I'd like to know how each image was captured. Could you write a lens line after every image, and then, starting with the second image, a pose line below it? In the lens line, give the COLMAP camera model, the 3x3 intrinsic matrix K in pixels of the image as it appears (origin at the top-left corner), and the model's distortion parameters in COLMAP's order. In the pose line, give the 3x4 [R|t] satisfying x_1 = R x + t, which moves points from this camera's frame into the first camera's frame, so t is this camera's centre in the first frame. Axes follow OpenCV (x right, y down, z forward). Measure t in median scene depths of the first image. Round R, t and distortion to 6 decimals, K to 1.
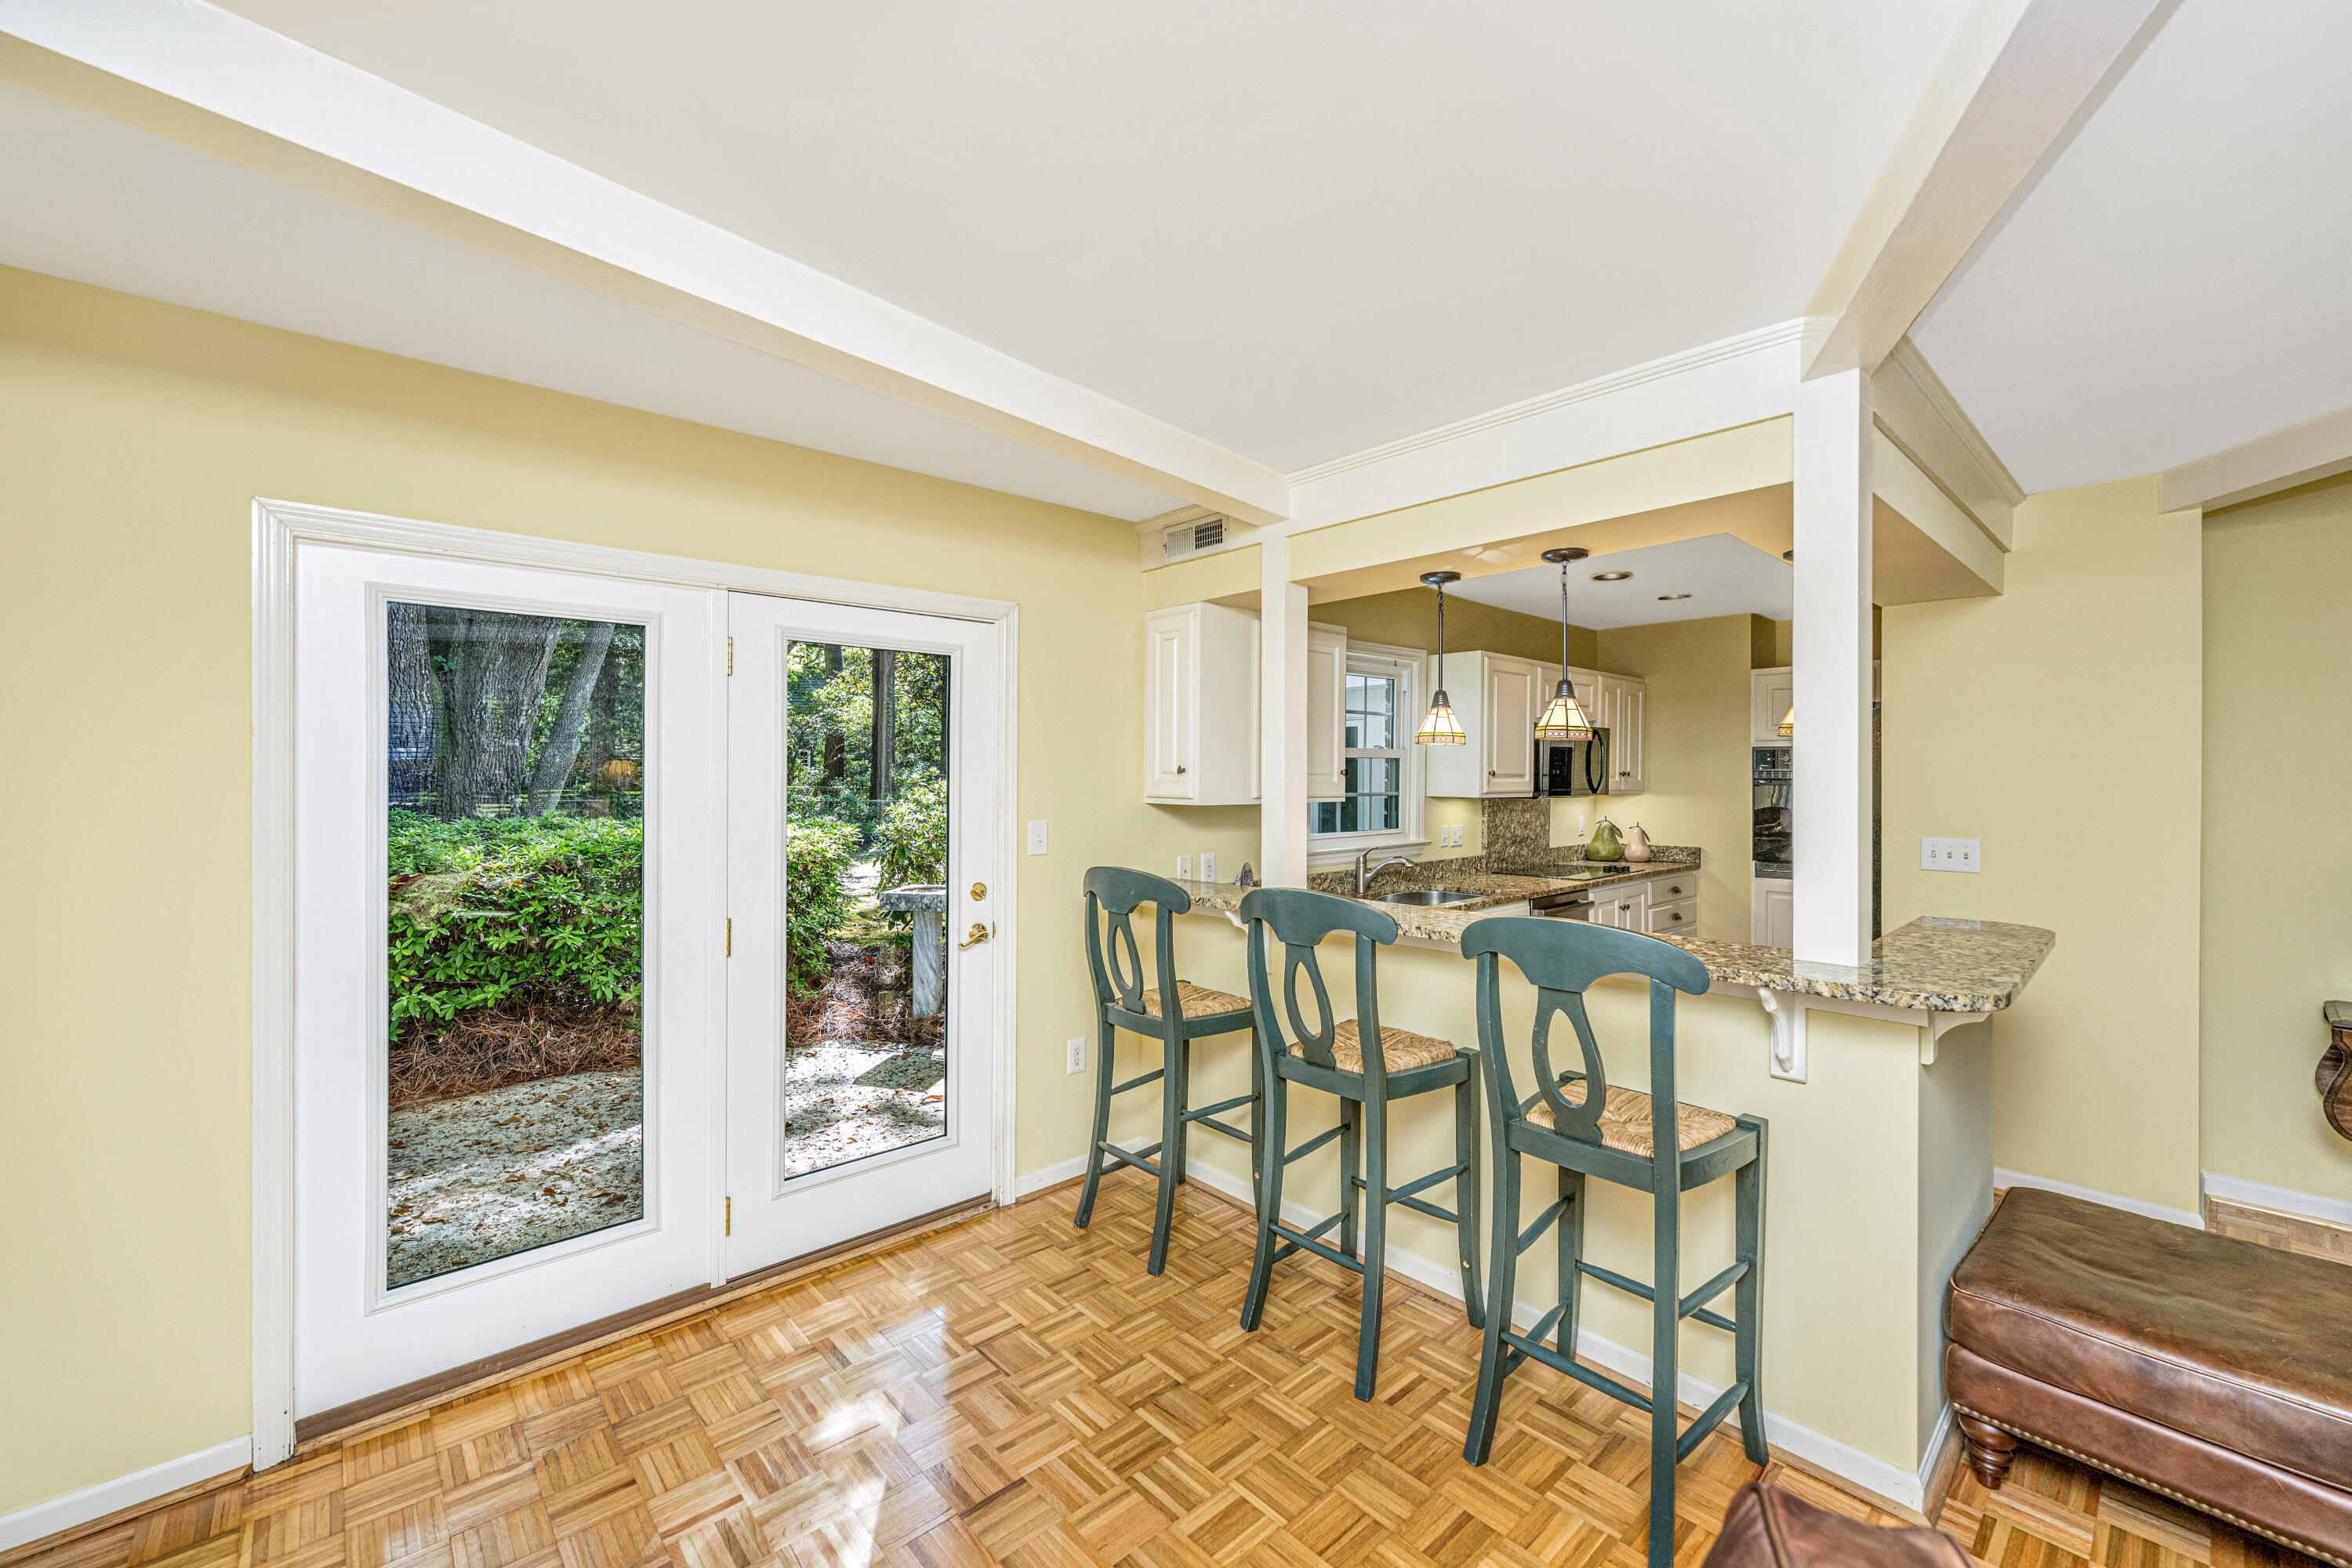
lens RADIAL K [[948.2, 0, 1175.5], [0, 948.2, 772.5], [0, 0, 1]] dist [-0.007094, 0.001904]
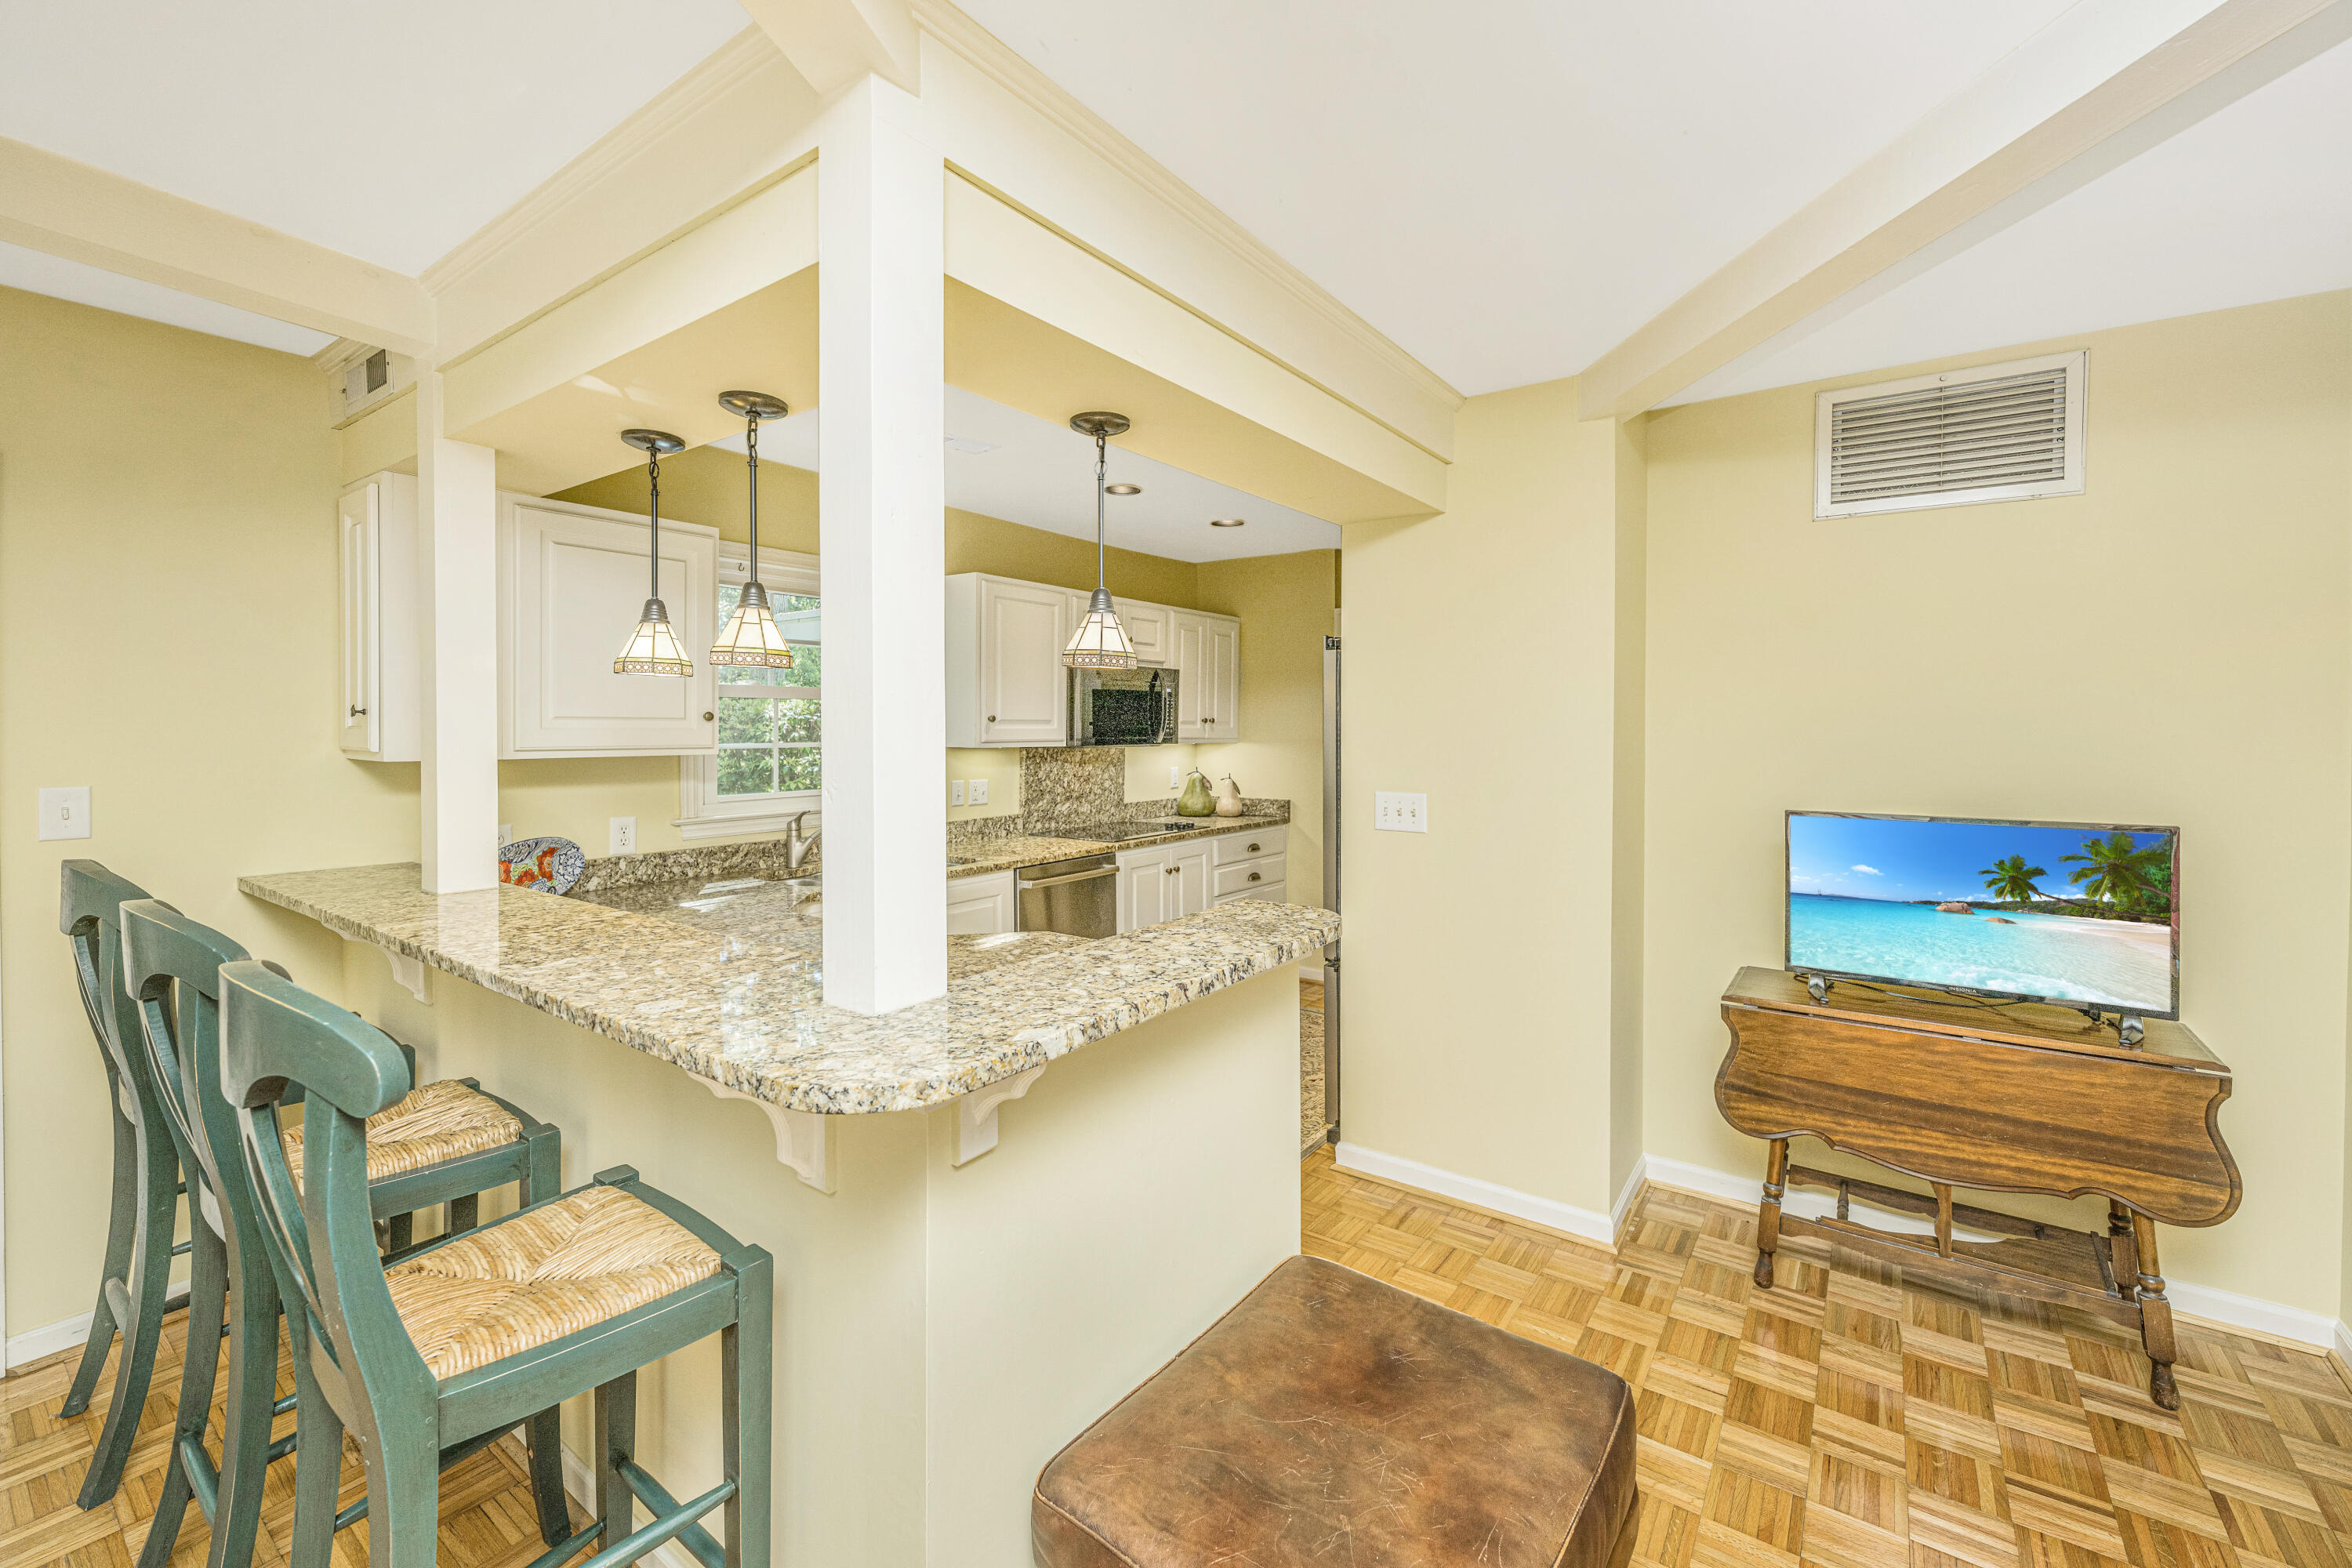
lens RADIAL K [[948.2, 0, 1208.1], [0, 948.2, 717.3], [0, 0, 1]] dist [-0.007094, 0.001904]
pose [[0.974791, 0.002213, 0.223109, 0.312720], [-0.001528, 0.999994, -0.003244, 0.001847], [-0.223115, 0.002822, 0.974788, 0.129002]]
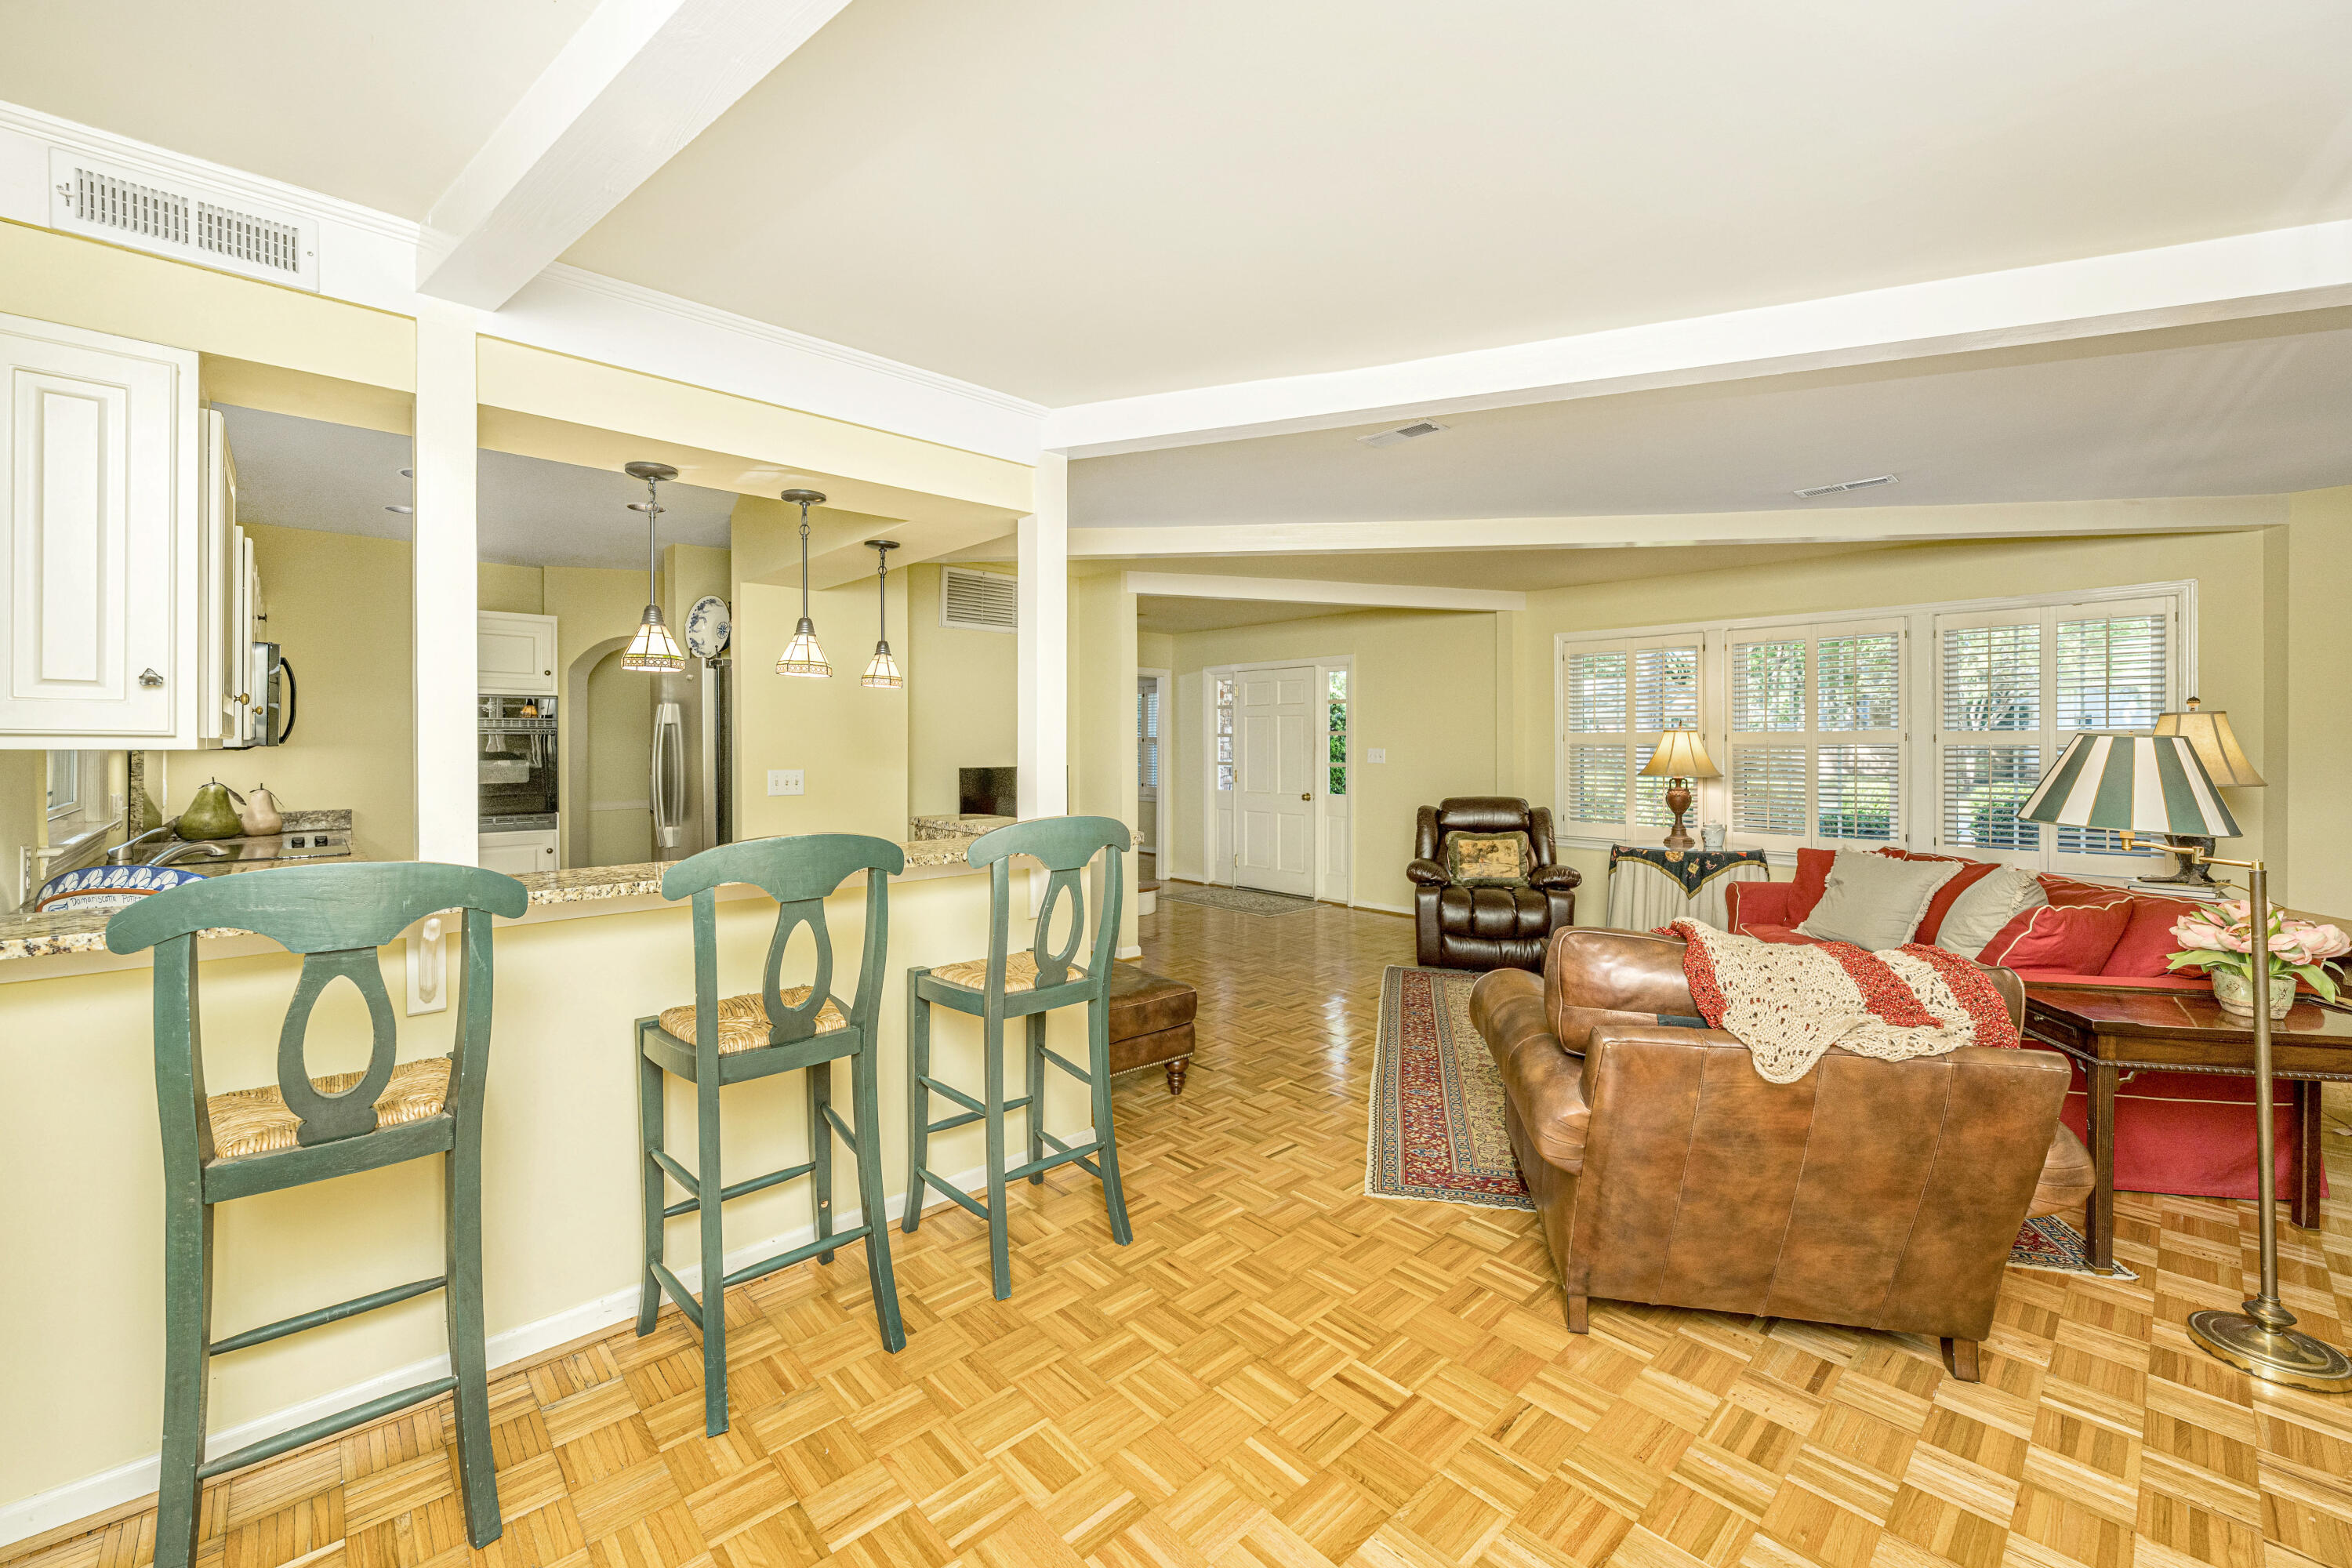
lens RADIAL K [[948.2, 0, 1186.9], [0, 948.2, 720.3], [0, 0, 1]] dist [-0.007094, 0.001904]
pose [[-0.023431, 0.018973, 0.999545, -0.349028], [-0.007431, 0.999789, -0.019151, 0.012168], [-0.999698, -0.007876, -0.023285, 0.319406]]
